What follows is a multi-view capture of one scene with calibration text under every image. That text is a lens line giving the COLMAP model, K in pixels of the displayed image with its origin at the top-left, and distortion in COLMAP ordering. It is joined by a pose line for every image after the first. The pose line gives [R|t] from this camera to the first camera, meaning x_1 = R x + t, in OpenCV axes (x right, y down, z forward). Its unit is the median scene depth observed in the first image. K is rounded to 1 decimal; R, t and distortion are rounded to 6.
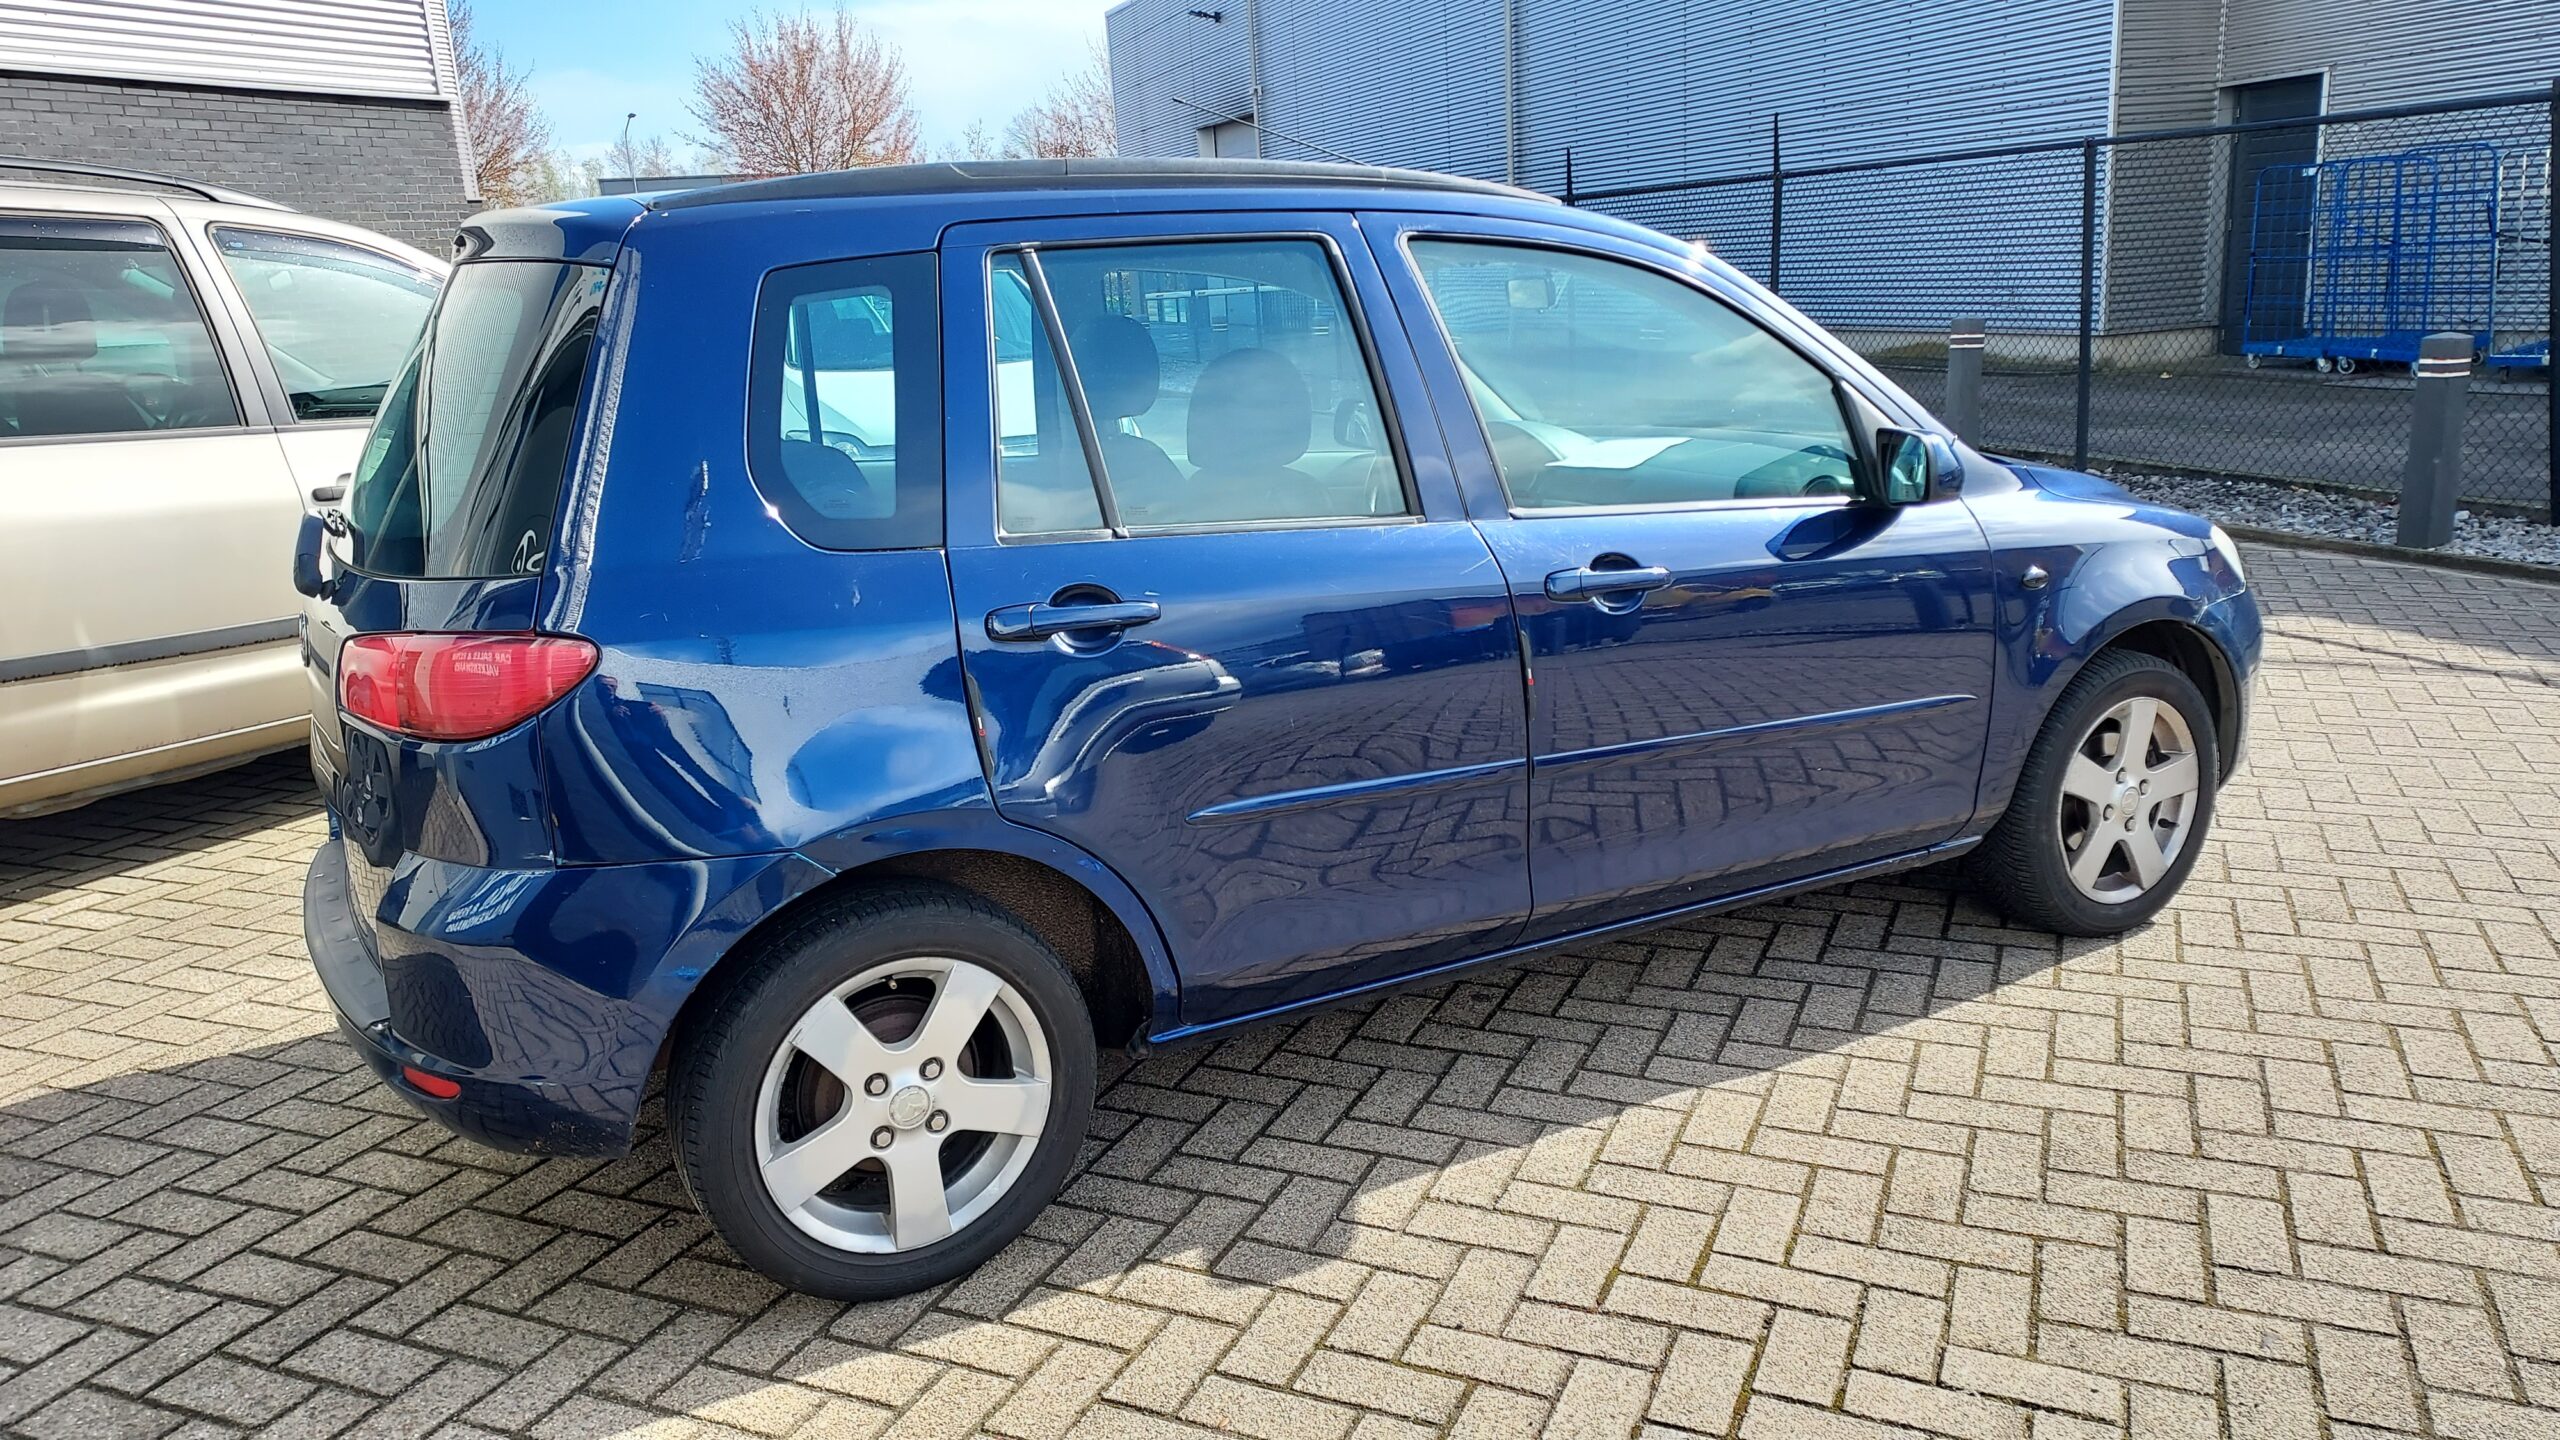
lens RADIAL K [[1826.1, 0, 1272.0], [0, 1826.1, 723.1], [0, 0, 1]] dist [0.035155, 0.010628]
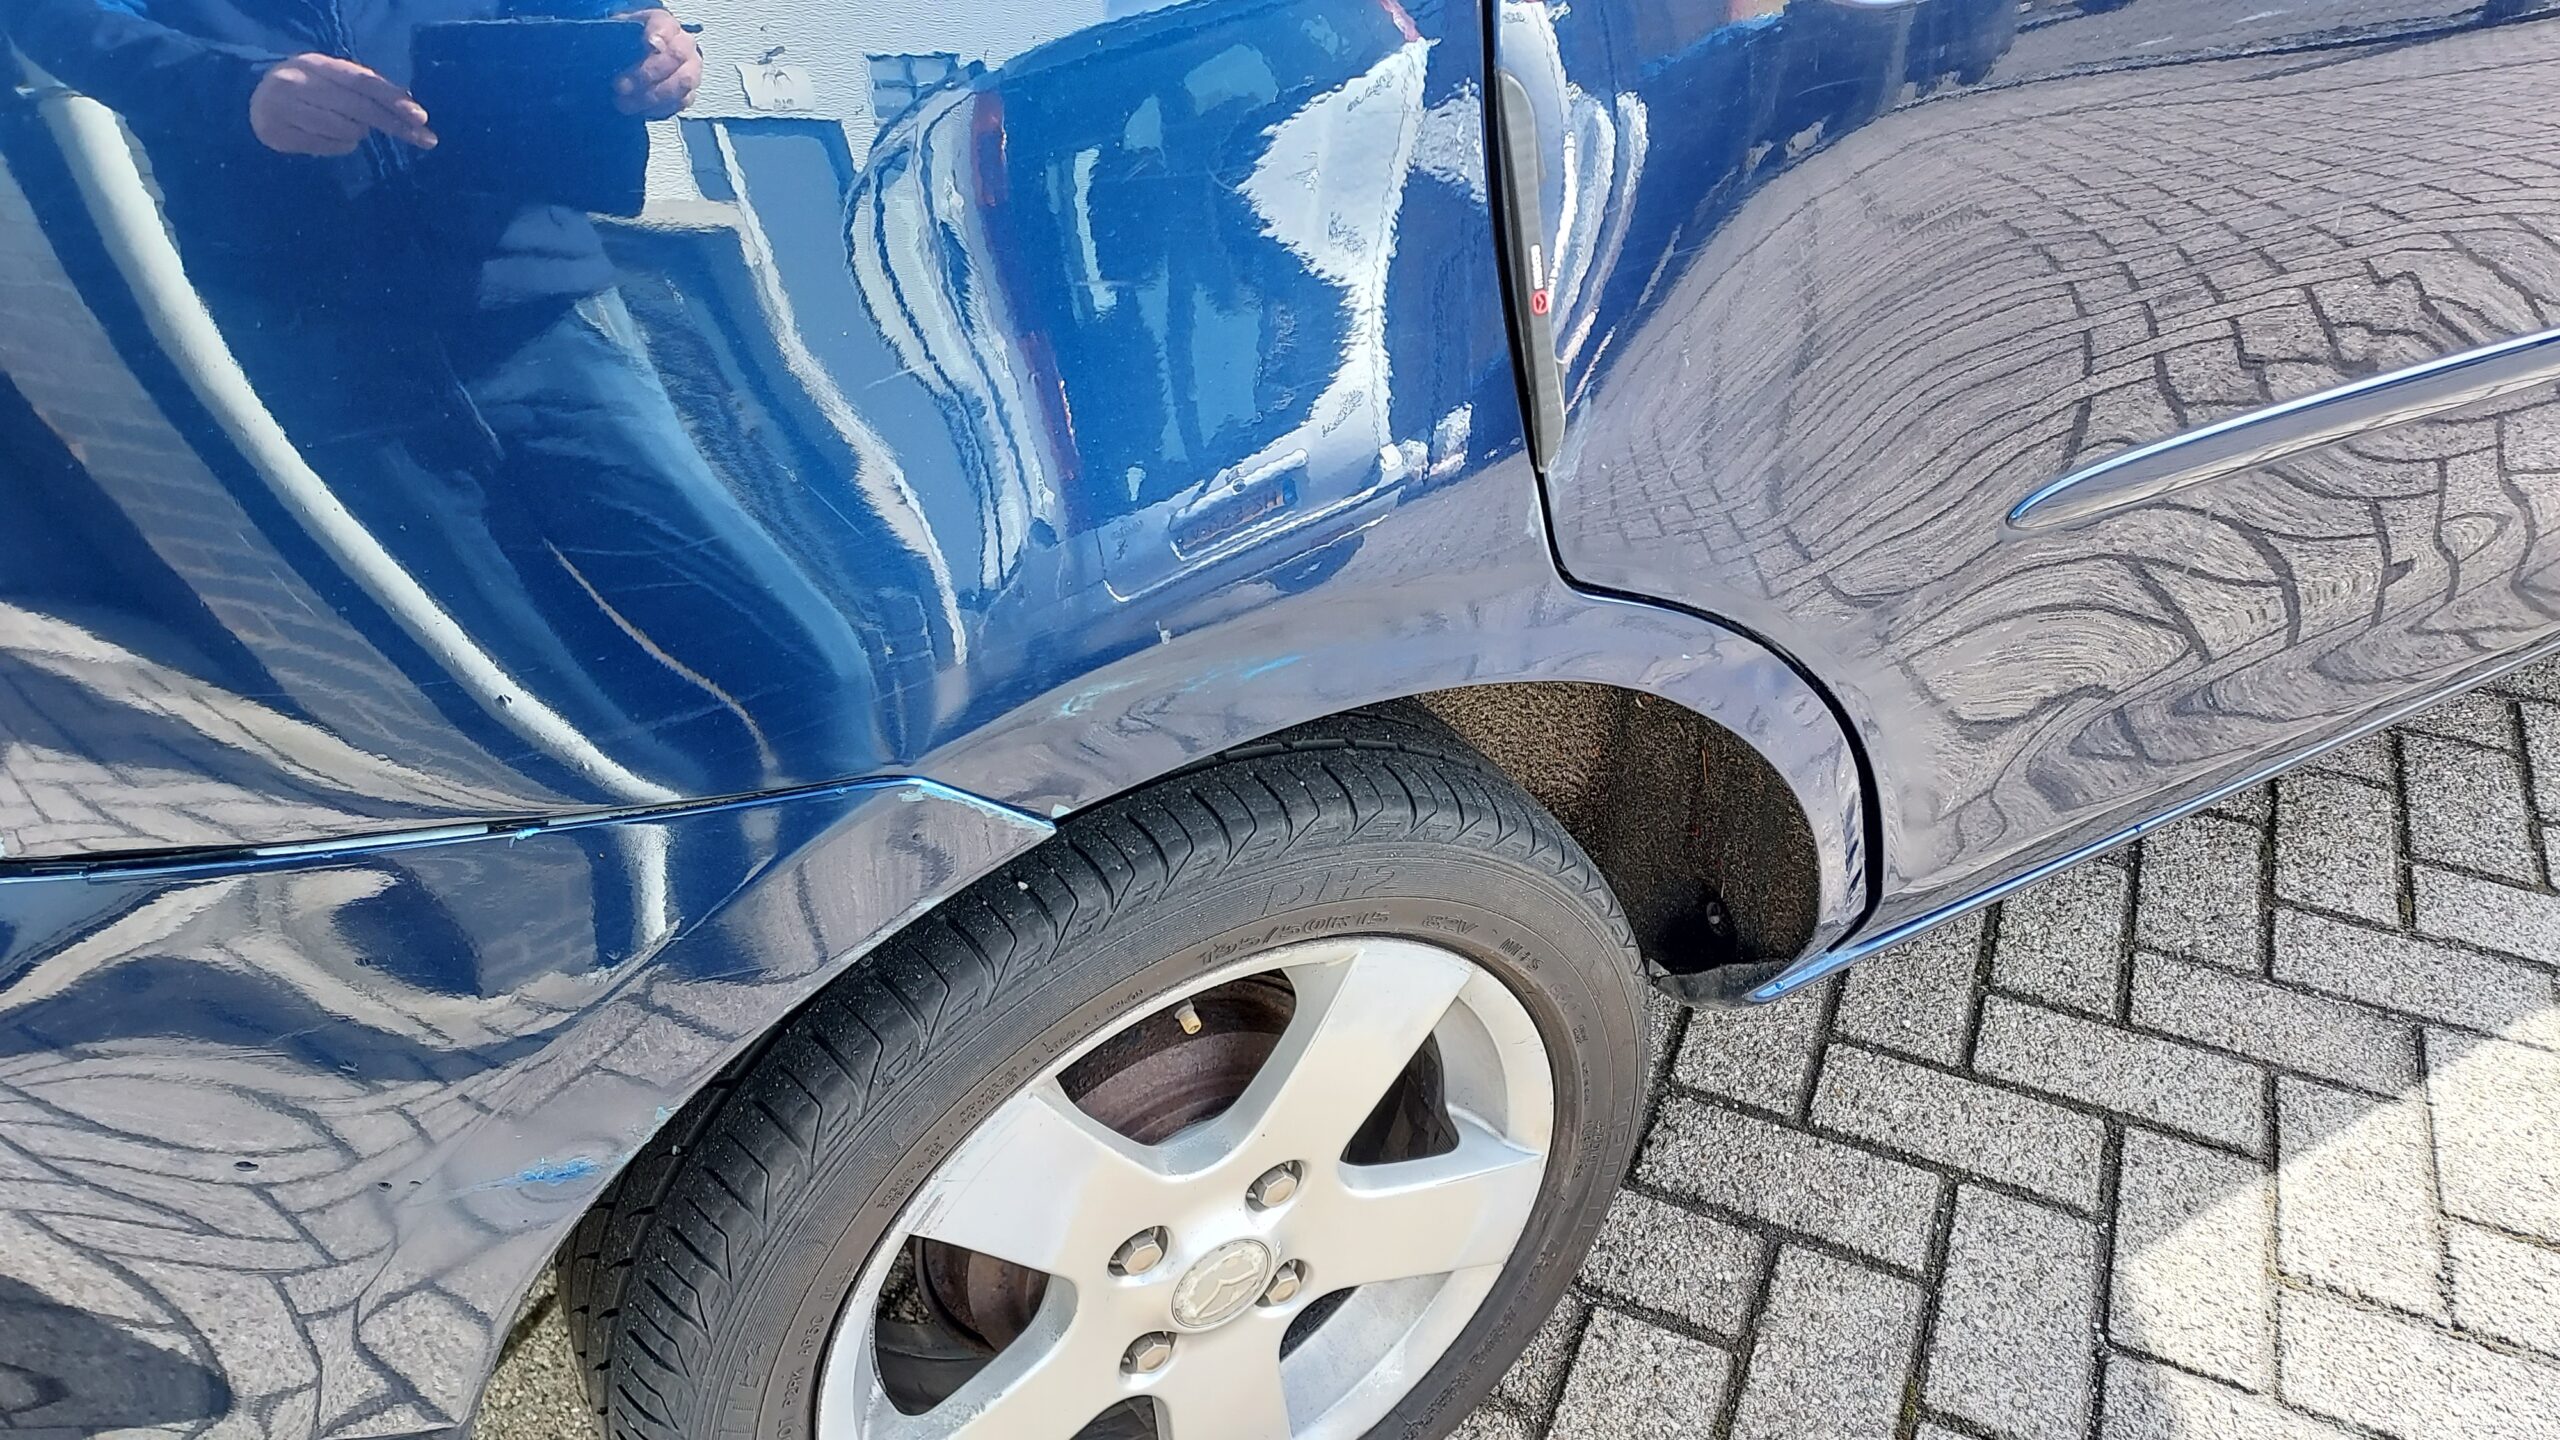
lens RADIAL K [[1826.1, 0, 1289.8], [0, 1826.1, 717.4], [0, 0, 1]] dist [0.035155, 0.010628]
pose [[0.999466, 0.028268, 0.016391, -0.169894], [-0.032345, 0.927113, 0.373384, -0.033388], [-0.004641, -0.373715, 0.927532, 0.611215]]
